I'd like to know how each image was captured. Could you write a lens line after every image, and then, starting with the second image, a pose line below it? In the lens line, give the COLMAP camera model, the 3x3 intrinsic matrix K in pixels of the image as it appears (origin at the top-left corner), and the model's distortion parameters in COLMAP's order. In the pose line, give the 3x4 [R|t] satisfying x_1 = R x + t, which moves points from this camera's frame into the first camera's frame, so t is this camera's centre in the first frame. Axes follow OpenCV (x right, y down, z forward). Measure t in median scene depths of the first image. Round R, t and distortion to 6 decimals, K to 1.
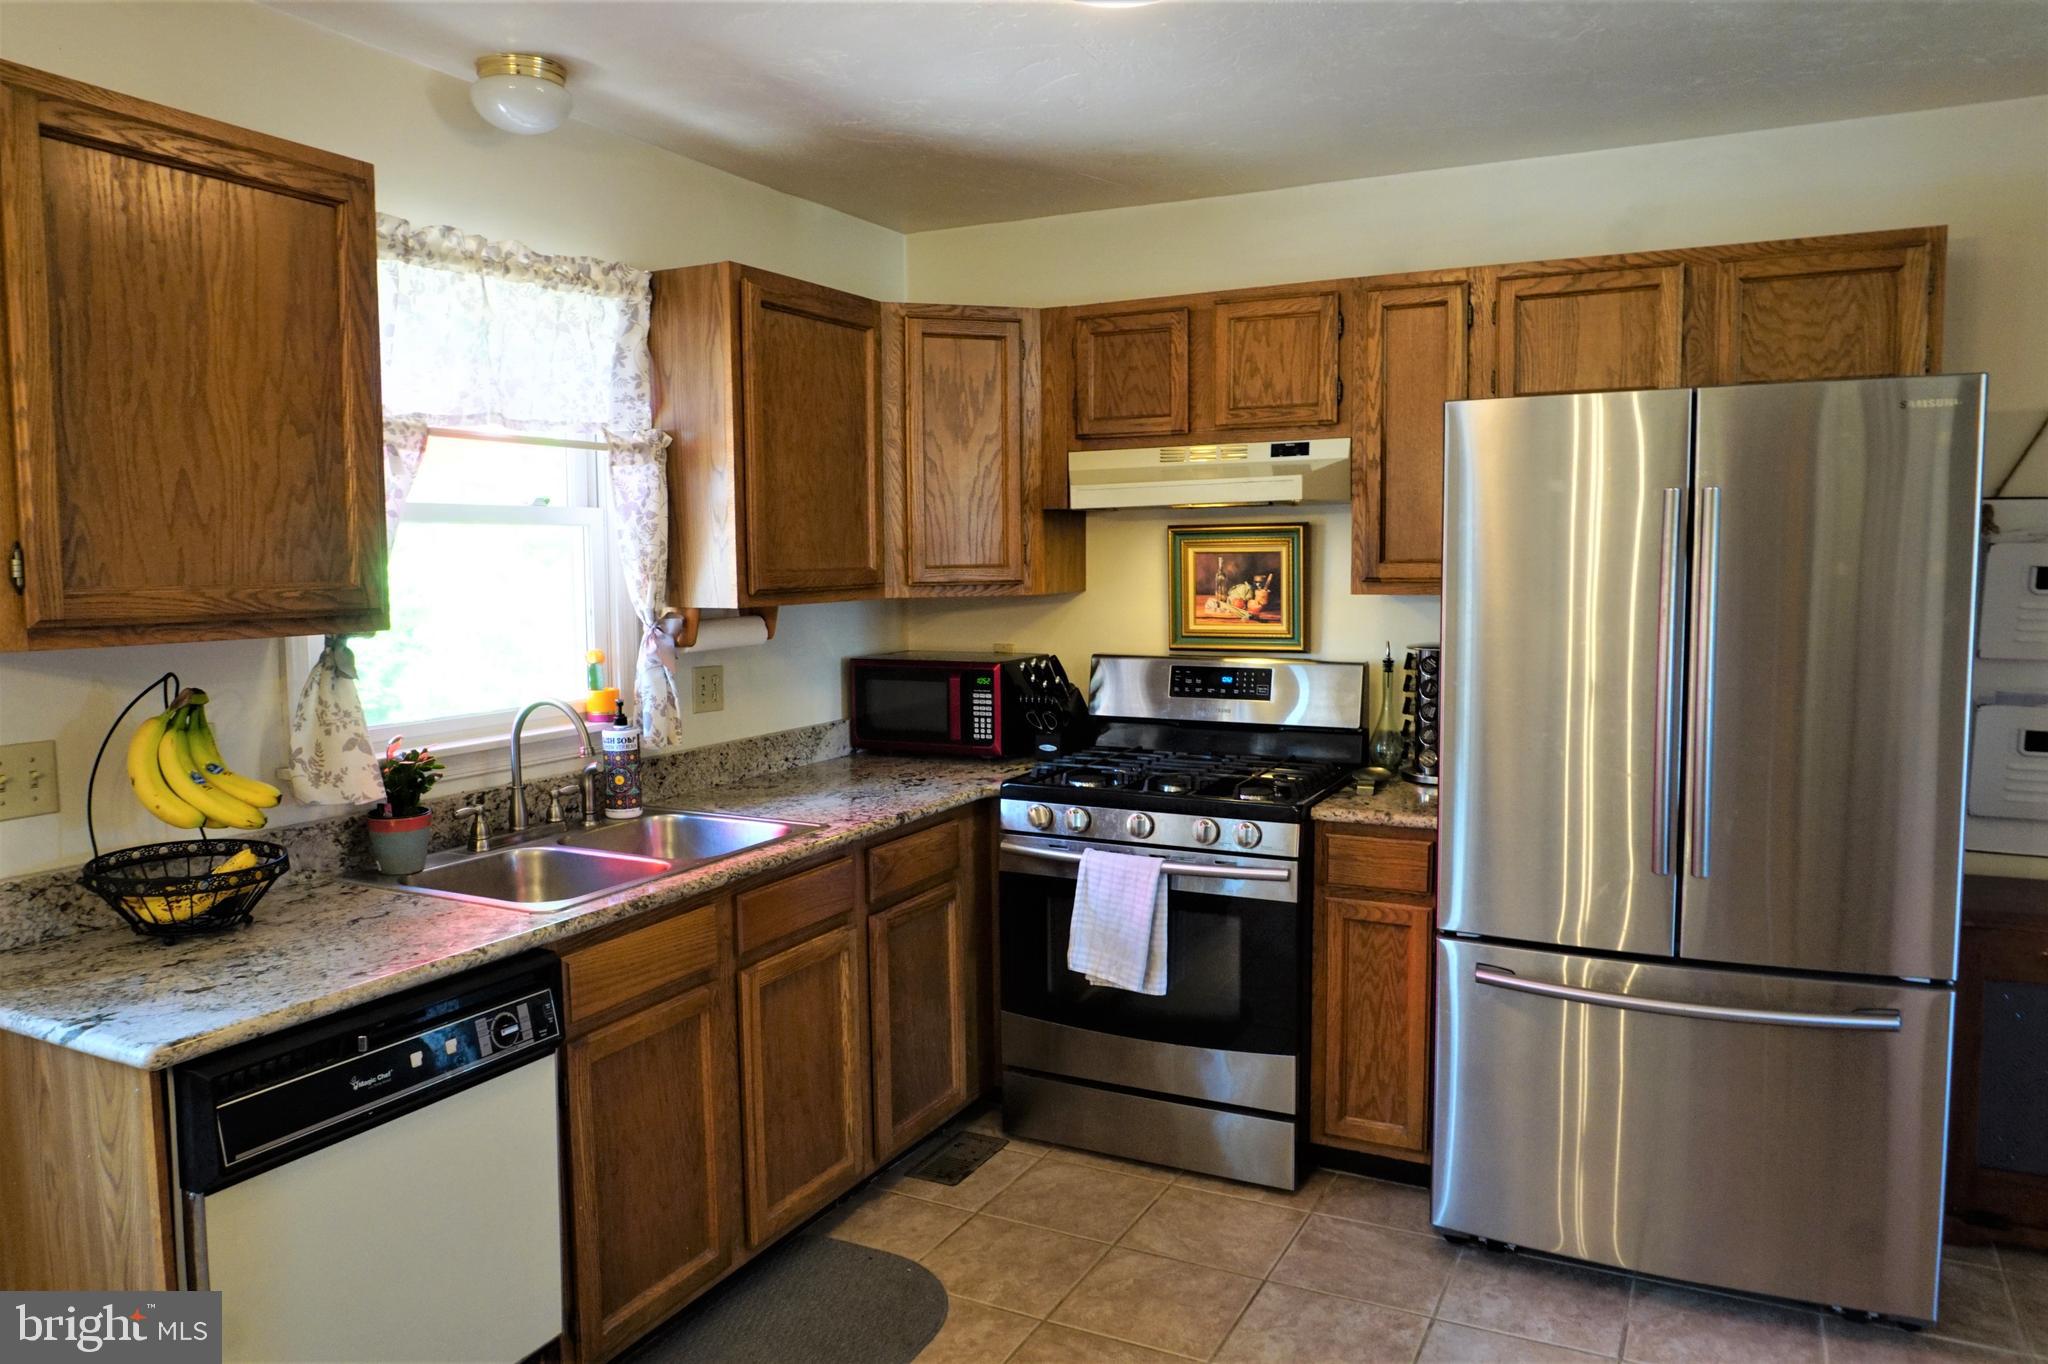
lens RADIAL K [[1419.0, 0, 1024.0], [0, 1419.0, 682.0], [0, 0, 1]] dist [-0.013983, -0.000117]
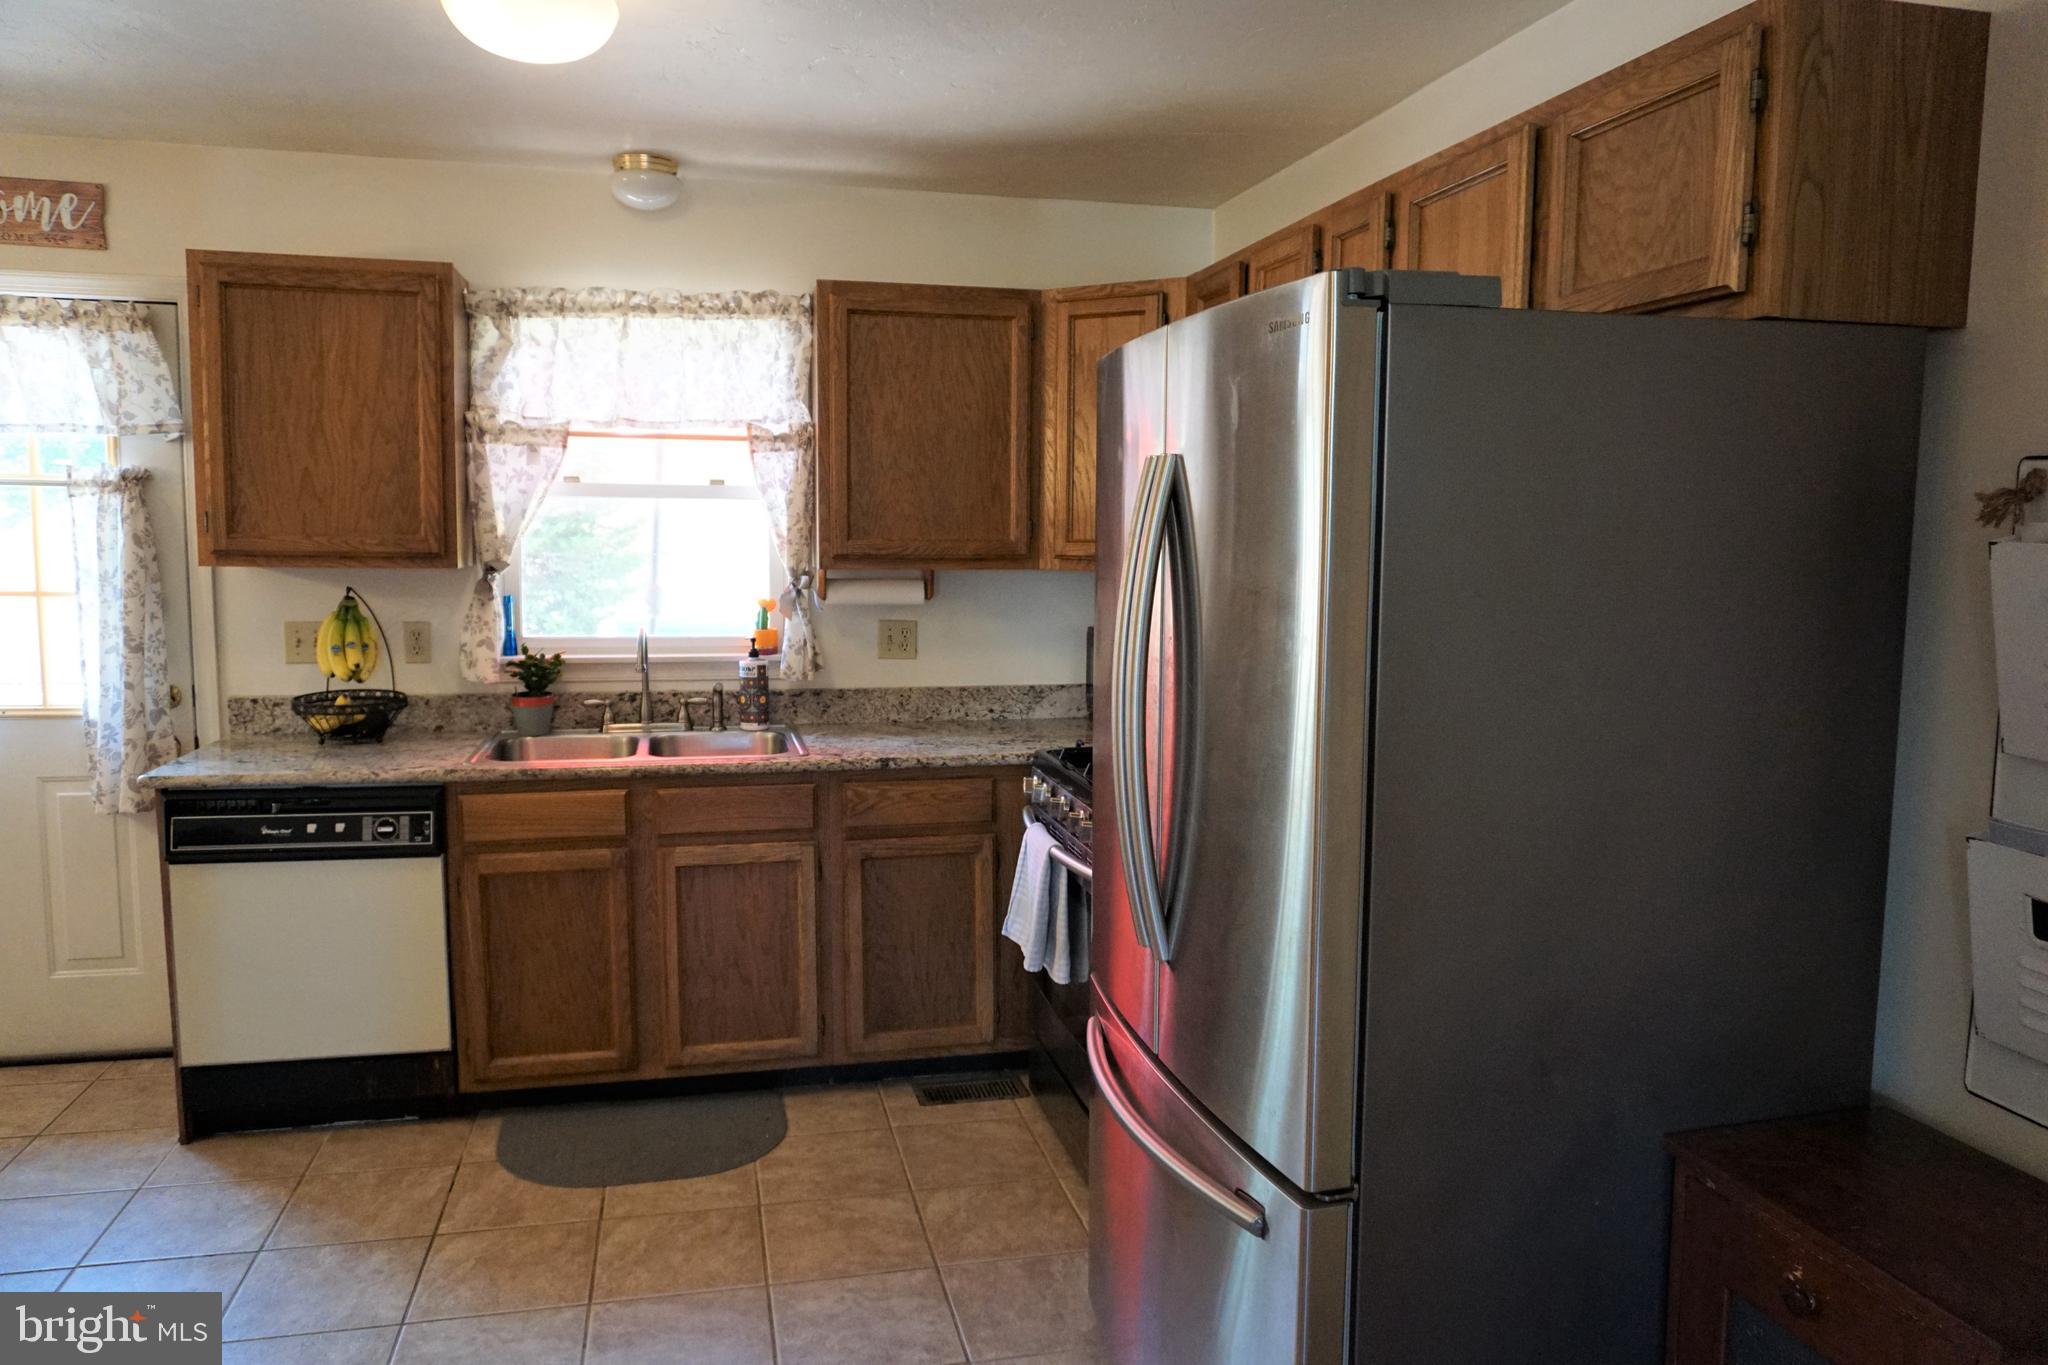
lens RADIAL K [[1404.2, 0, 1024.0], [0, 1404.2, 682.5], [0, 0, 1]] dist [-0.021314, -0.000198]
pose [[0.647966, 0.101159, -0.754922, 0.888792], [-0.087456, 0.994467, 0.058192, -0.044625], [0.756632, 0.028316, 0.653228, 0.388587]]
